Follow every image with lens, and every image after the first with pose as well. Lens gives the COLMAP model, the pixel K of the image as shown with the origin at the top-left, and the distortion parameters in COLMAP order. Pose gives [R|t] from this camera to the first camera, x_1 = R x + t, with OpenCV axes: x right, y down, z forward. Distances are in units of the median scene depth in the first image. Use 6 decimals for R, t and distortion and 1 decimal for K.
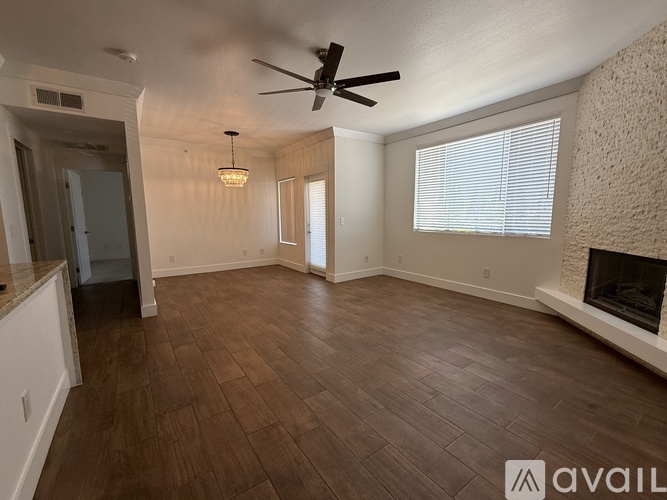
lens RADIAL K [[291.7, 0, 333.2], [0, 291.7, 249.9], [0, 0, 1]] dist [0.000619, -0.000007]
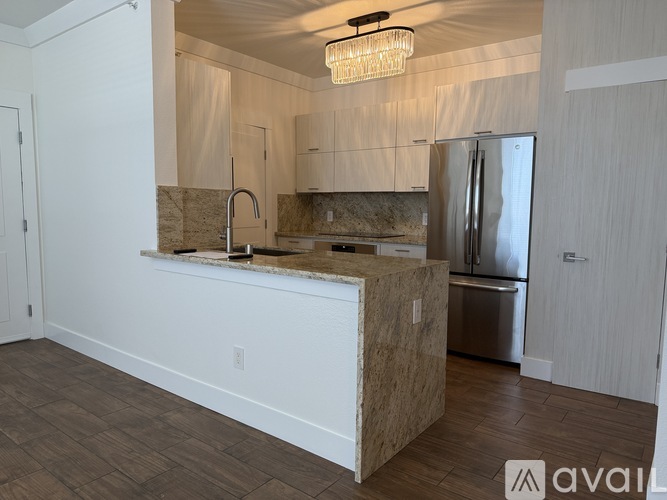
lens RADIAL K [[469.6, 0, 334.7], [0, 469.6, 248.8], [0, 0, 1]] dist [0.019498, -0.029039]
pose [[-0.950924, 0.022720, -0.308589, -0.647215], [-0.046276, 0.975642, 0.214431, -0.285996], [0.305944, 0.218188, -0.926710, 2.228722]]
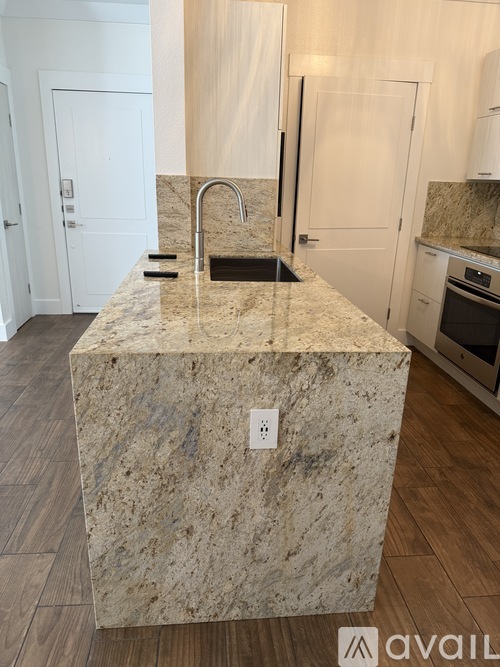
lens RADIAL K [[469.6, 0, 252.1], [0, 469.6, 335.1], [0, 0, 1]] dist [0.019498, -0.029039]
pose [[-0.871742, -0.172606, 0.458556, -1.622817], [0.041639, 0.906410, 0.420341, -0.266395], [-0.488193, 0.385522, -0.782969, 1.574182]]
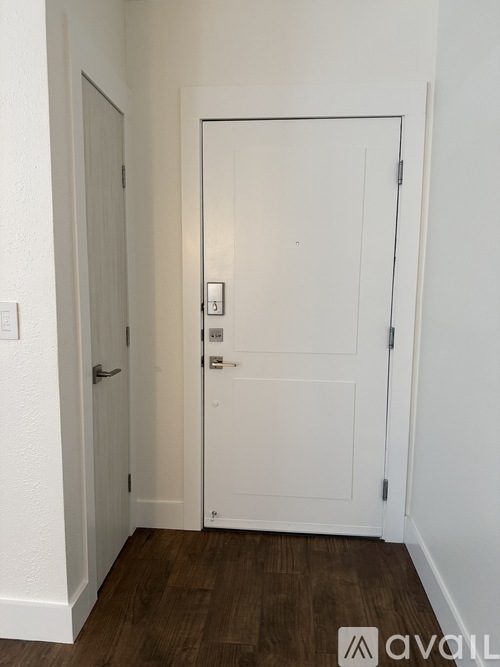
lens RADIAL K [[469.6, 0, 247.1], [0, 469.6, 334.8], [0, 0, 1]] dist [0.019498, -0.029039]
pose [[-0.763240, -0.088399, 0.640040, -0.420066], [0.081689, 0.969445, 0.231307, -0.156563], [-0.640931, 0.228827, -0.732698, 0.730653]]
